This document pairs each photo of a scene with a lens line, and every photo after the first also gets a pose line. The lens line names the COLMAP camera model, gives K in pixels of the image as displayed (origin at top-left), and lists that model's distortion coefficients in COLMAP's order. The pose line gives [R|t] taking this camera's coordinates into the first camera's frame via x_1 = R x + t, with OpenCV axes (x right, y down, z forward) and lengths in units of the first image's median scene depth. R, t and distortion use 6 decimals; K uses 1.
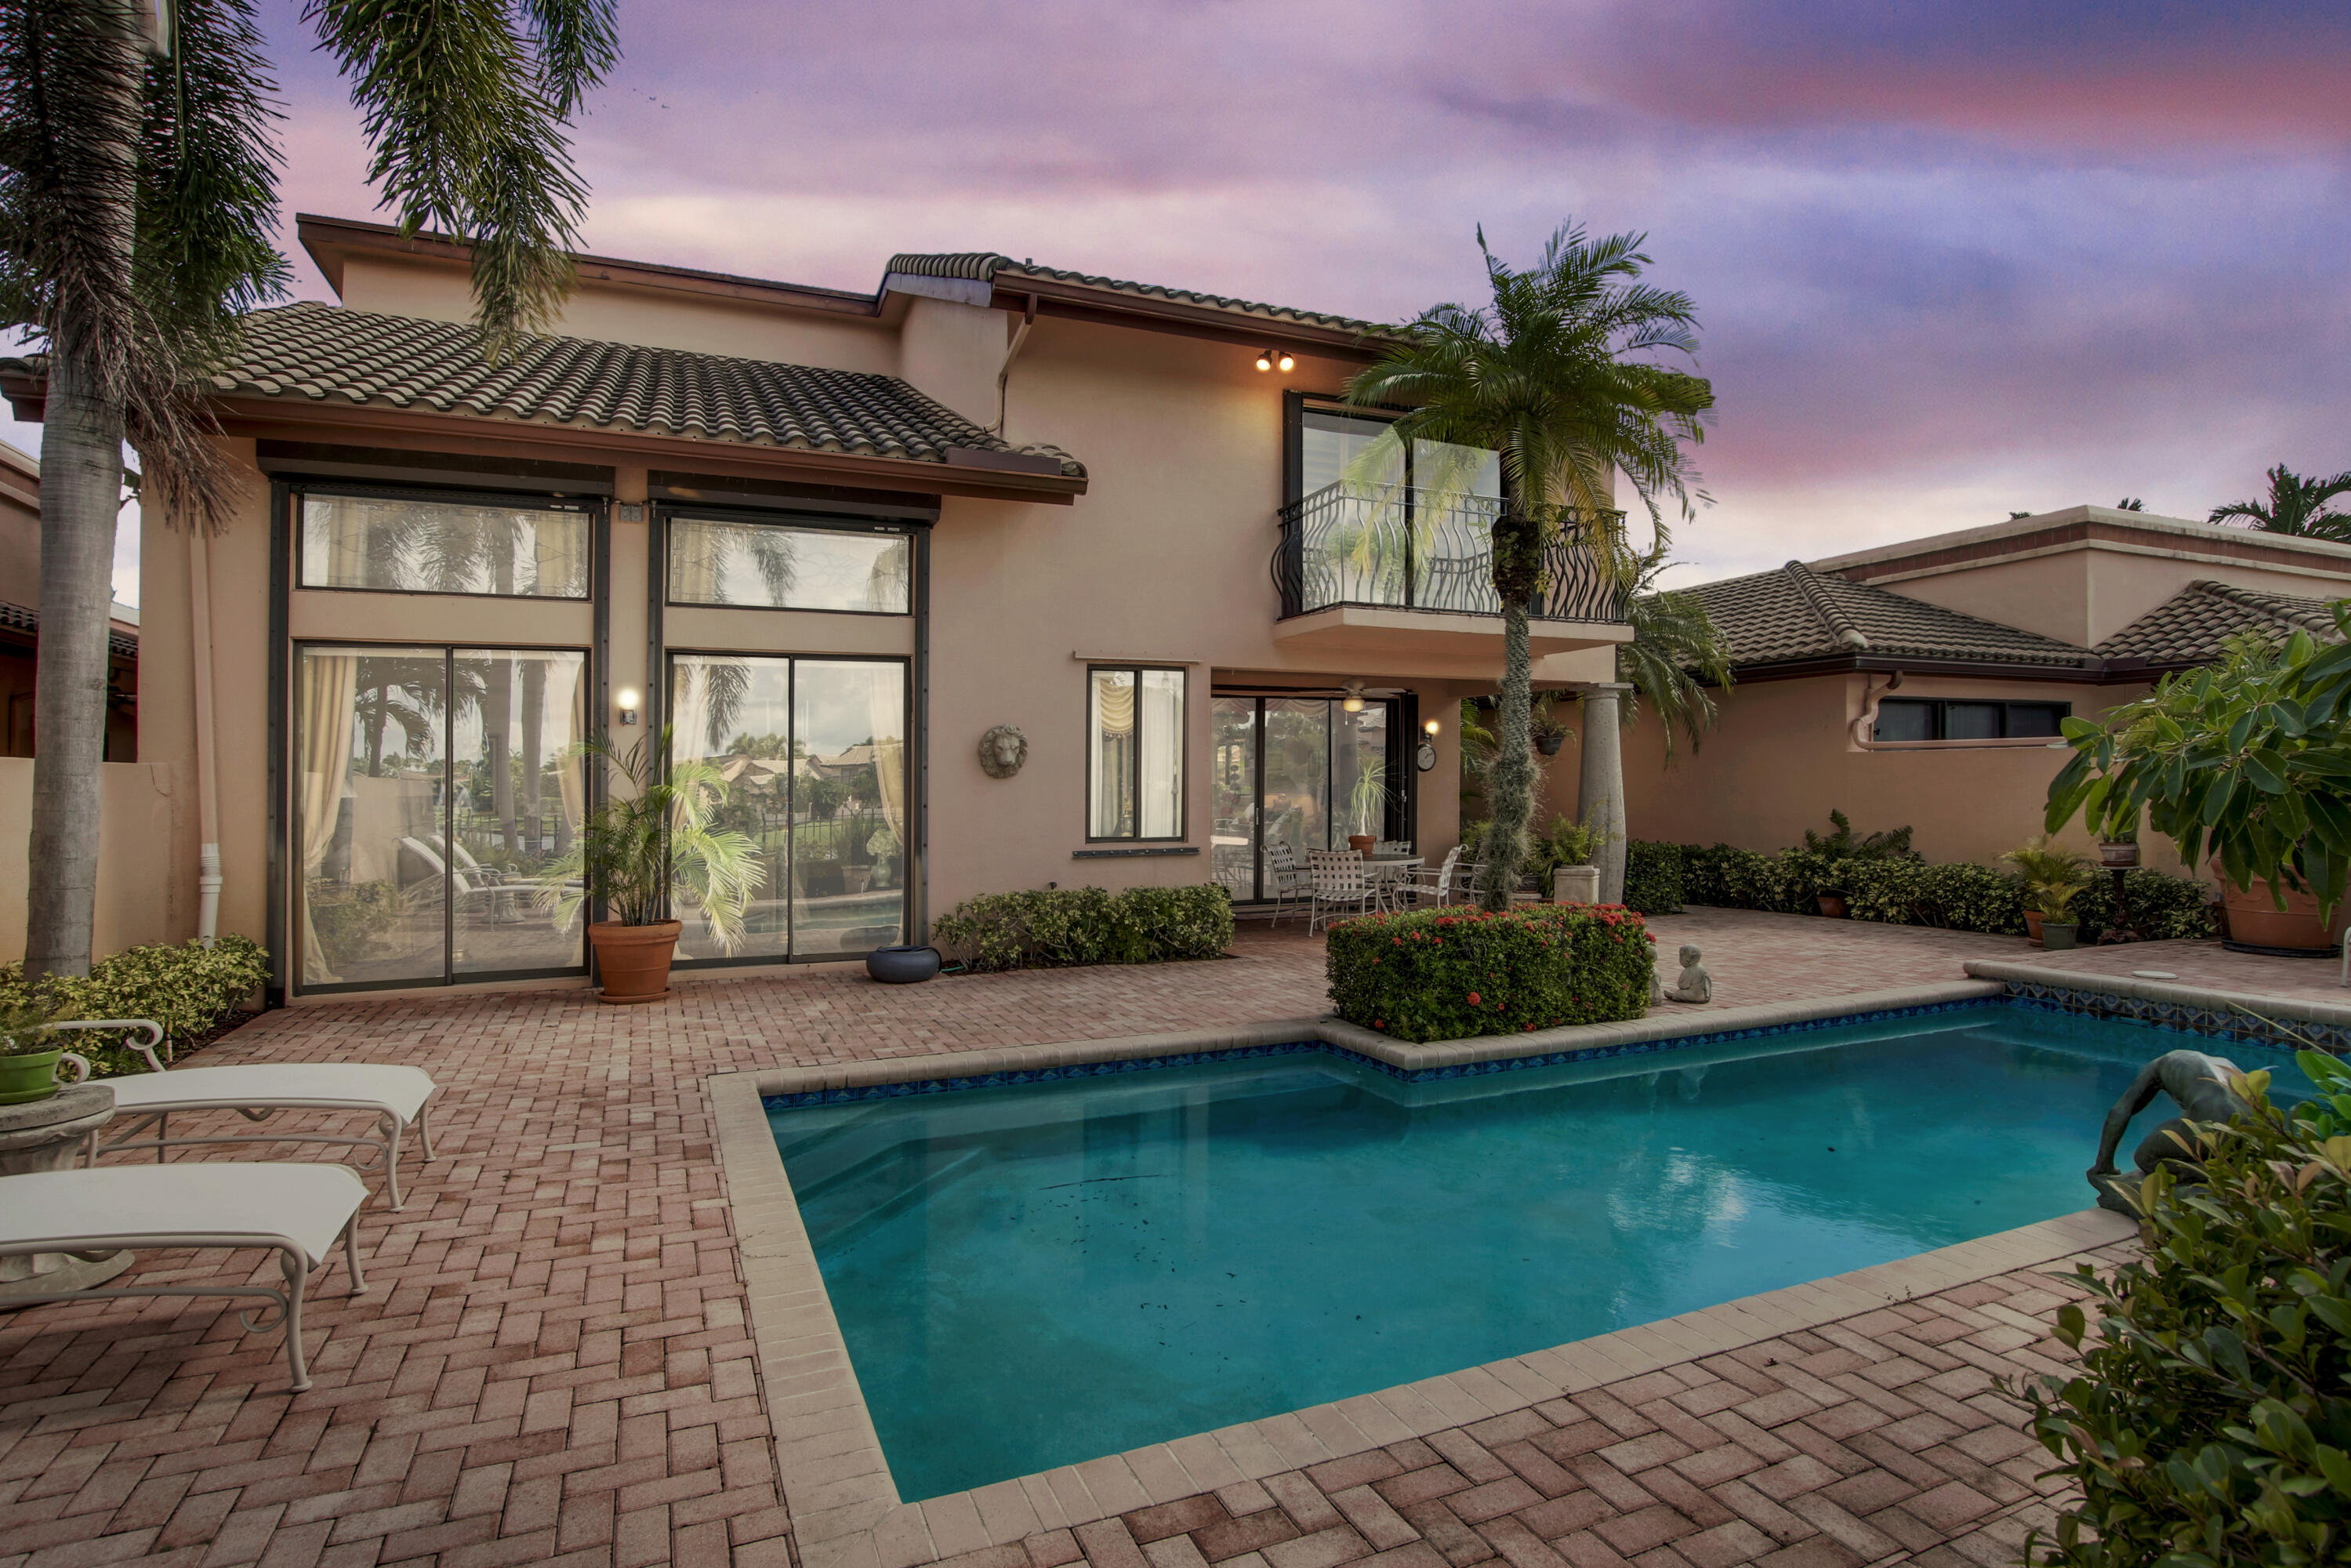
lens RADIAL K [[1227.0, 0, 1188.9], [0, 1227.0, 785.0], [0, 0, 1]] dist [-0.005509, -0.001191]
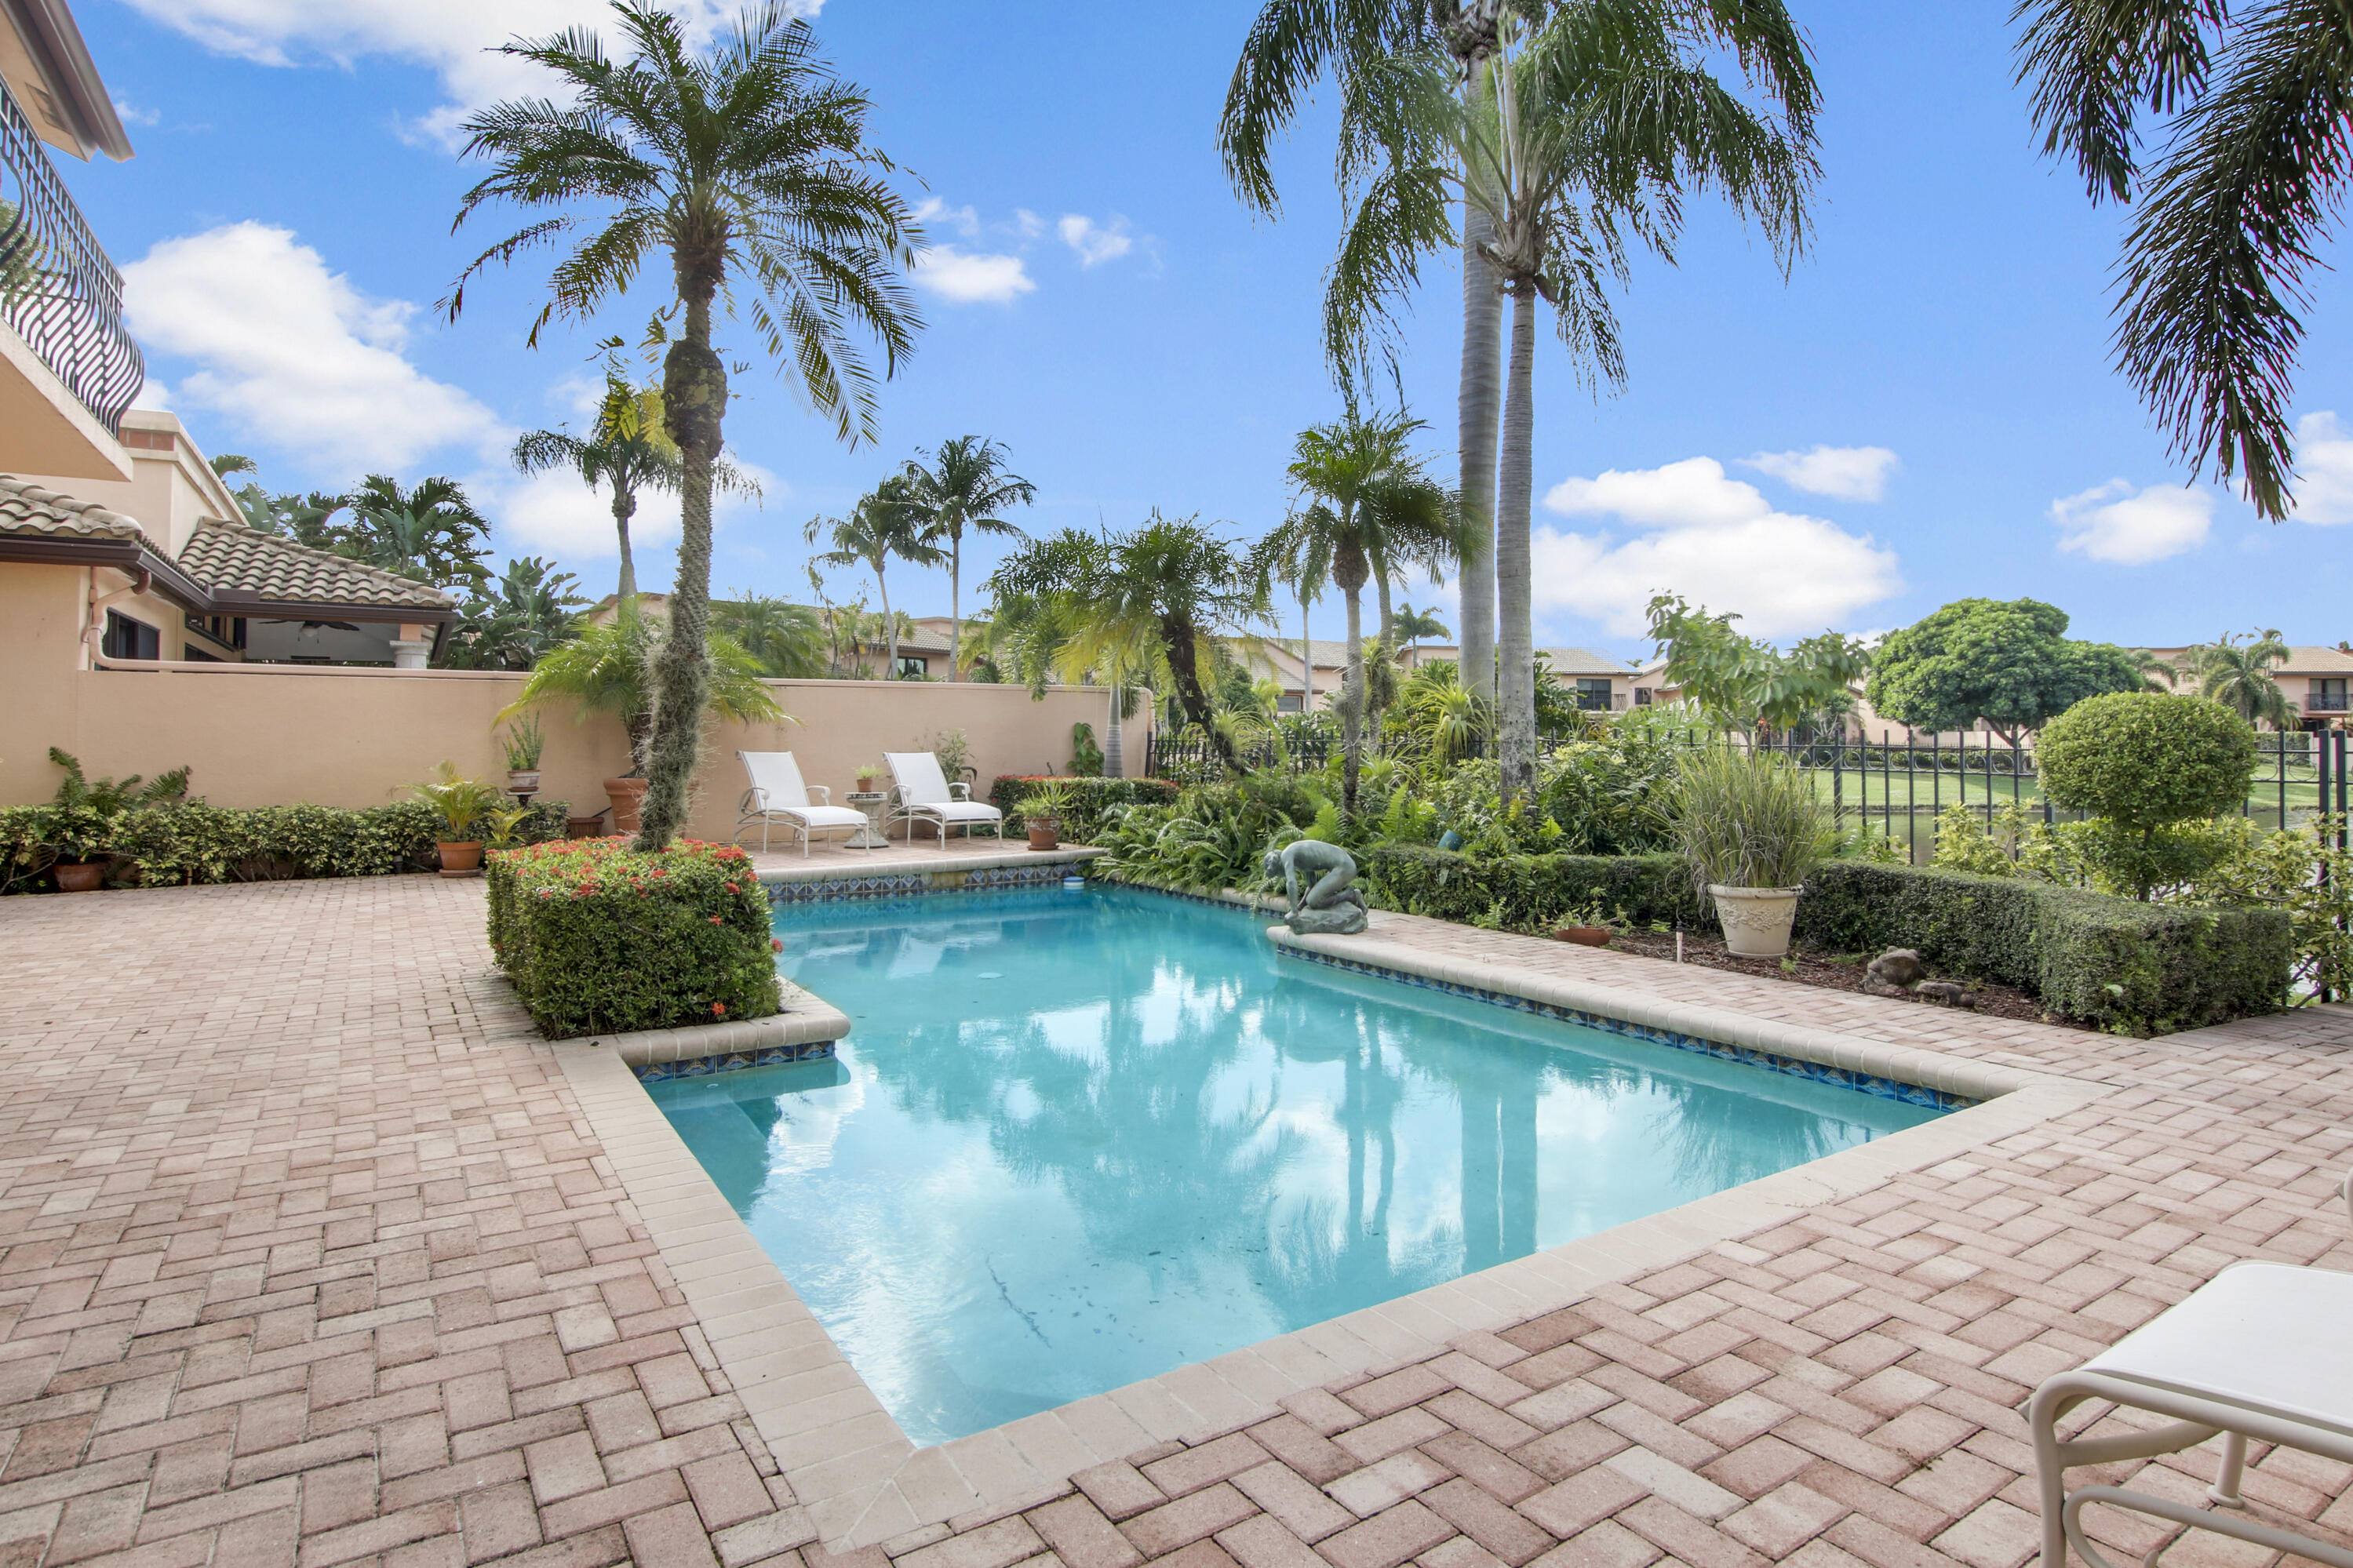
lens RADIAL K [[1227.8, 0, 1190.9], [0, 1227.8, 774.4], [0, 0, 1]] dist [-0.005509, -0.001191]
pose [[-0.167761, -0.013429, 0.985736, -0.919013], [-0.003389, 0.999909, 0.013045, 0.071201], [-0.985822, -0.001152, -0.167791, 1.304888]]
